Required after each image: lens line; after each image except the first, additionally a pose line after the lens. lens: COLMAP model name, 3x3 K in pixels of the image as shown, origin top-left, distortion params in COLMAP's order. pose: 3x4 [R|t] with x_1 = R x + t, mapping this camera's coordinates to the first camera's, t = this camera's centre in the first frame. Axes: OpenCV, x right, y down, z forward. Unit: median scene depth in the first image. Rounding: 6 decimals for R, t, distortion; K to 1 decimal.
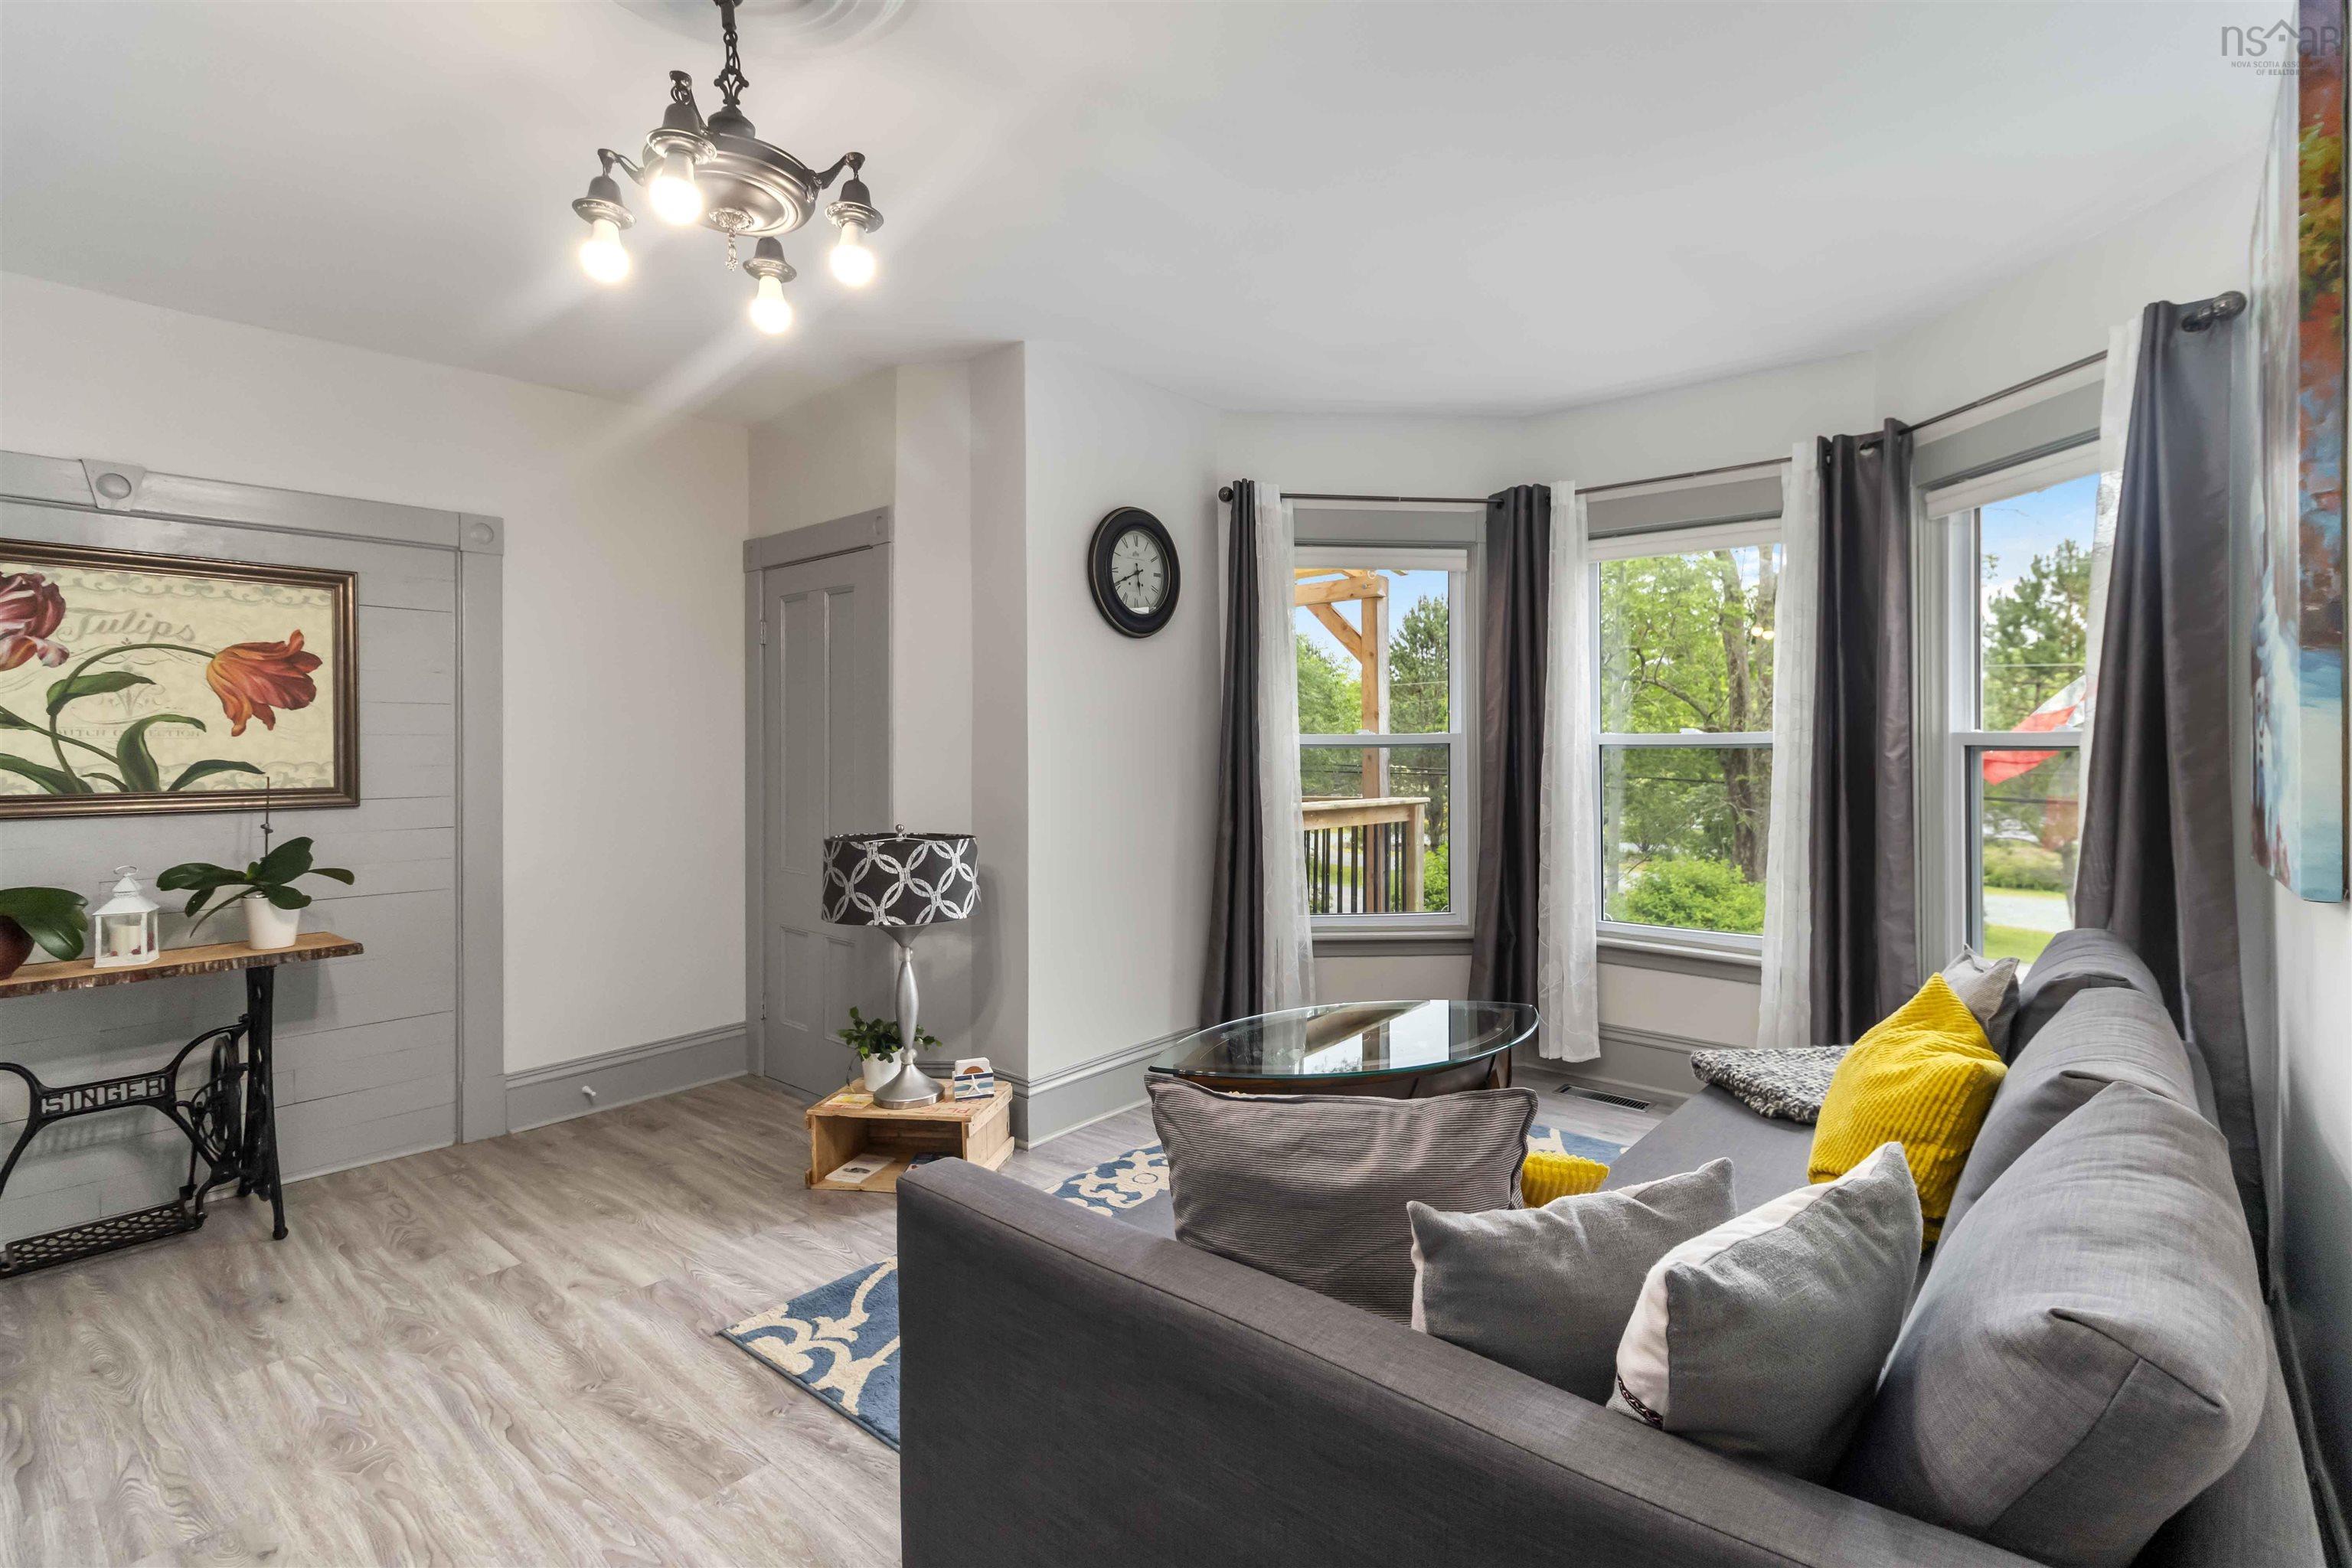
lens RADIAL K [[1075.9, 0, 1191.5], [0, 1075.9, 764.9], [0, 0, 1]] dist [0.000496, 0.000623]
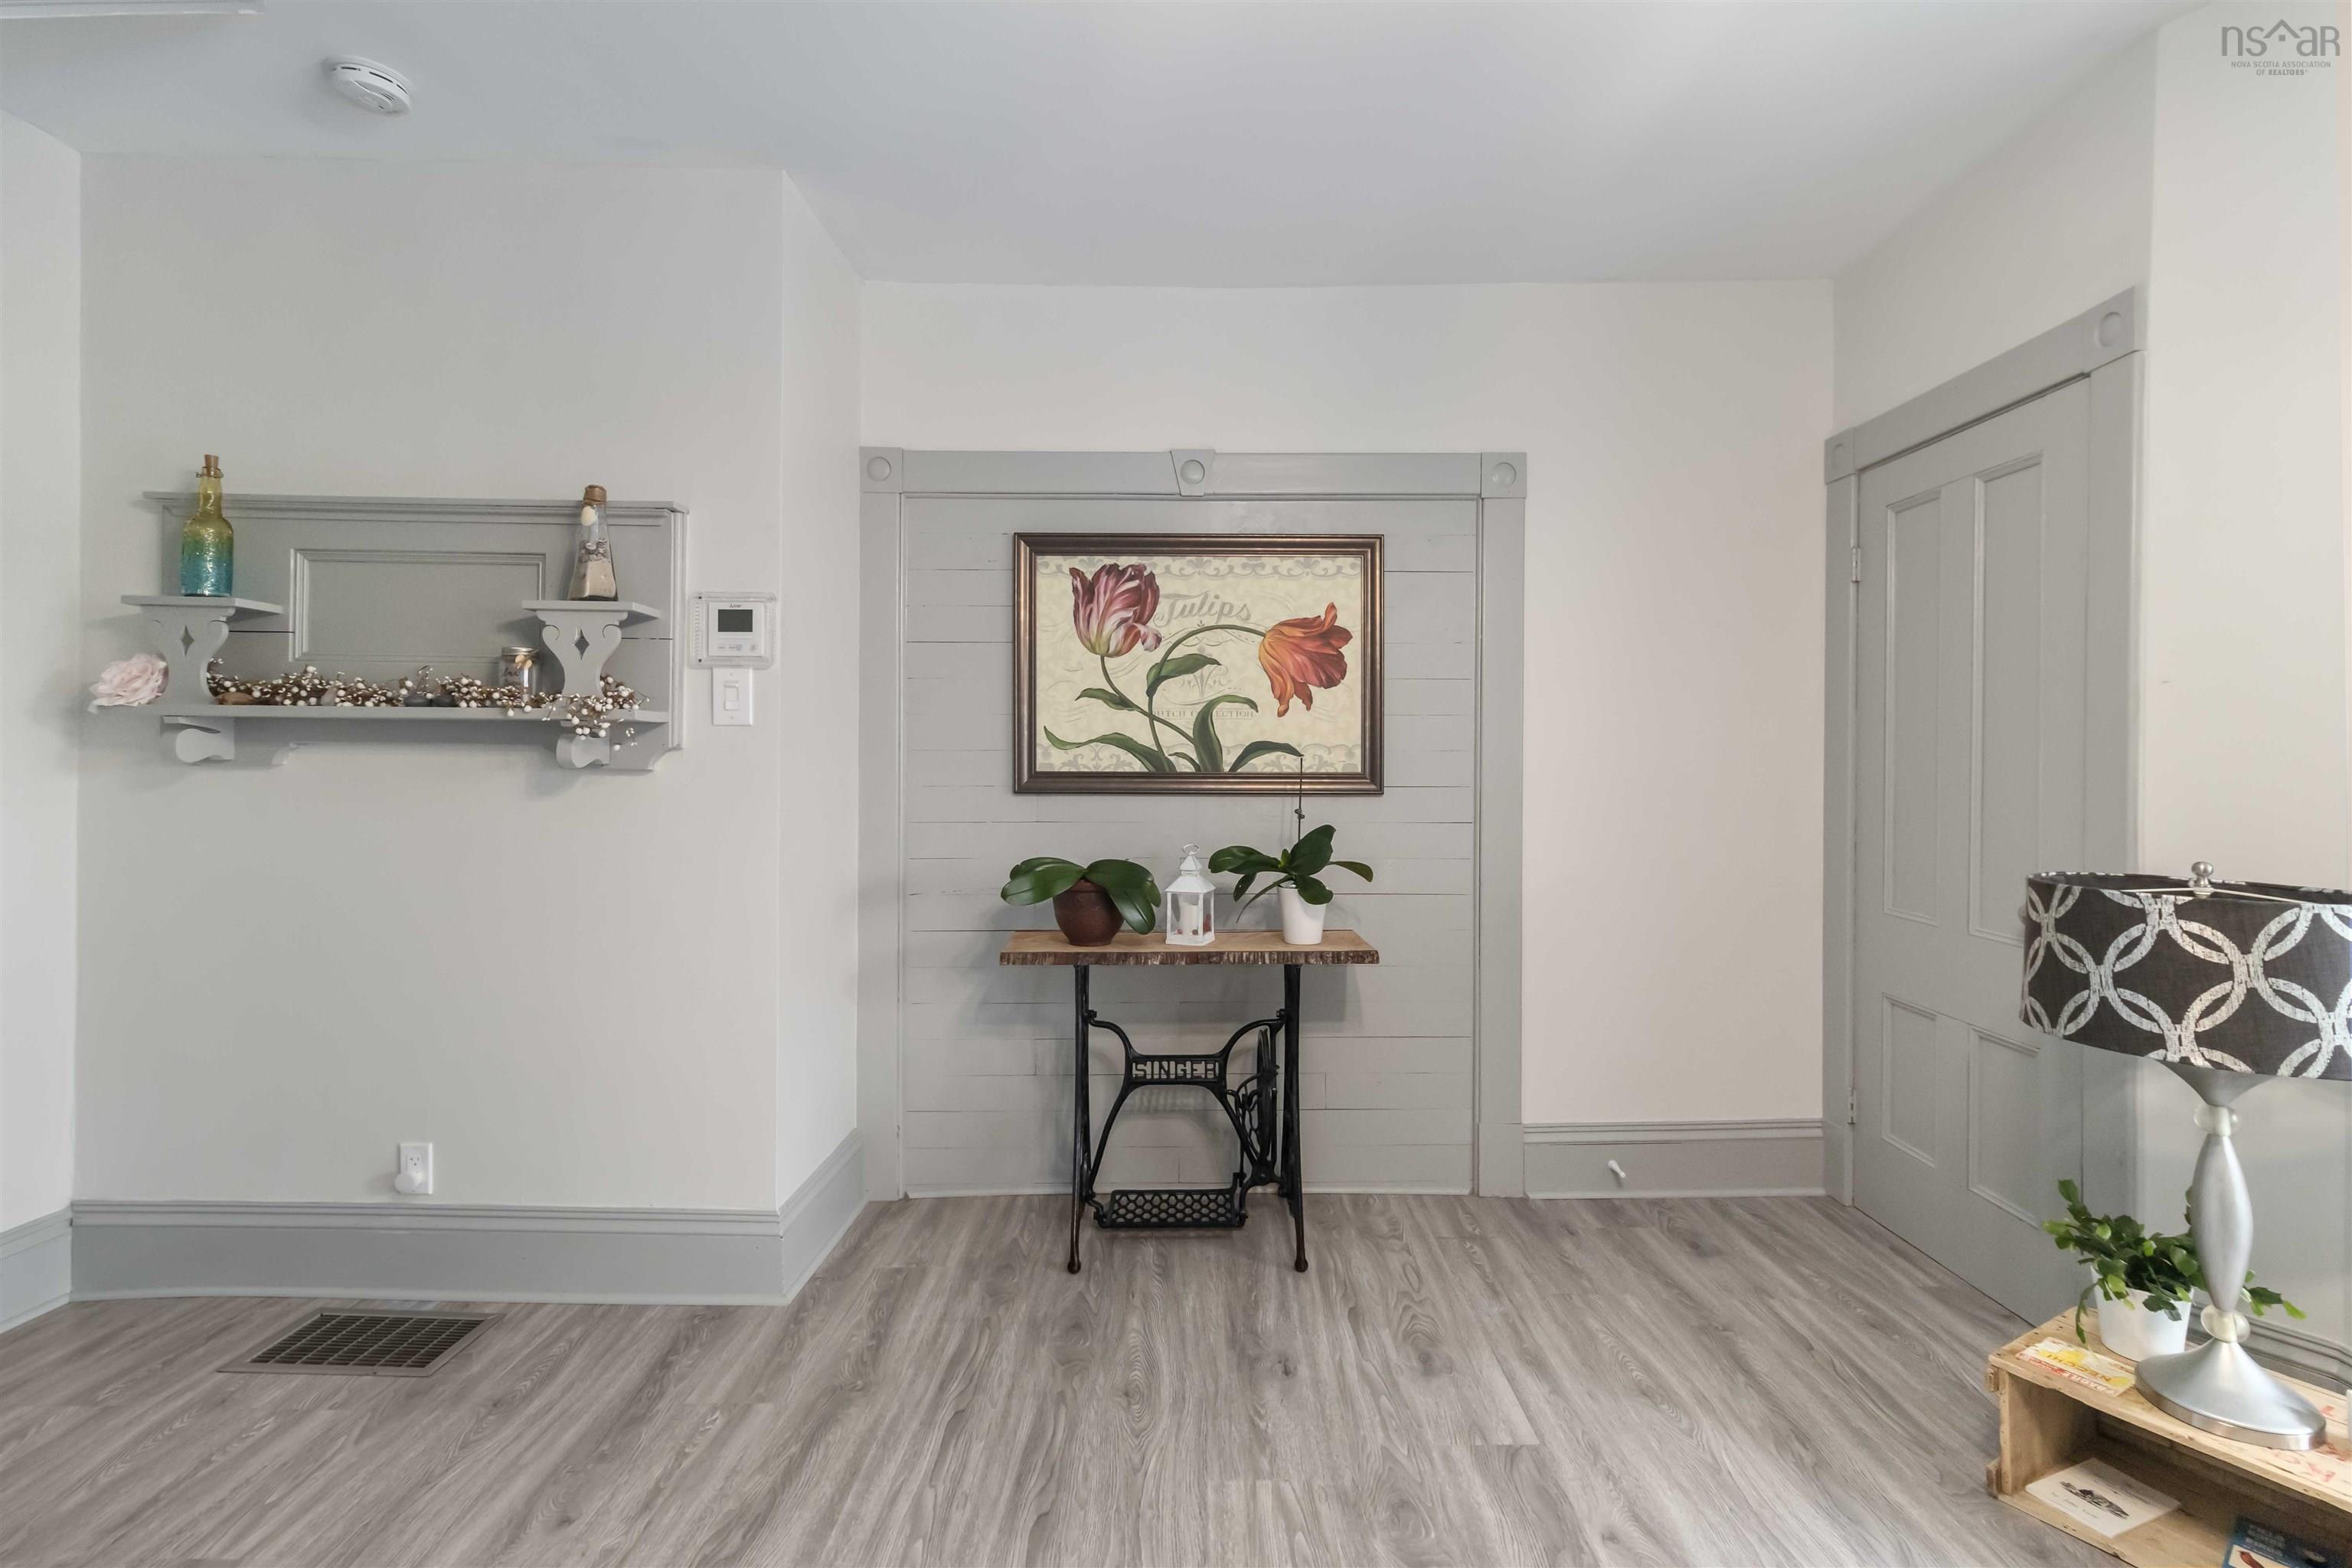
lens RADIAL K [[1123.4, 0, 1187.1], [0, 1123.4, 731.2], [0, 0, 1]] dist [0.002517, 0.001092]
pose [[0.650394, -0.010525, -0.759524, -0.184590], [-0.017582, 0.999428, -0.028905, 0.017720], [0.759394, 0.032154, 0.649837, 0.294003]]
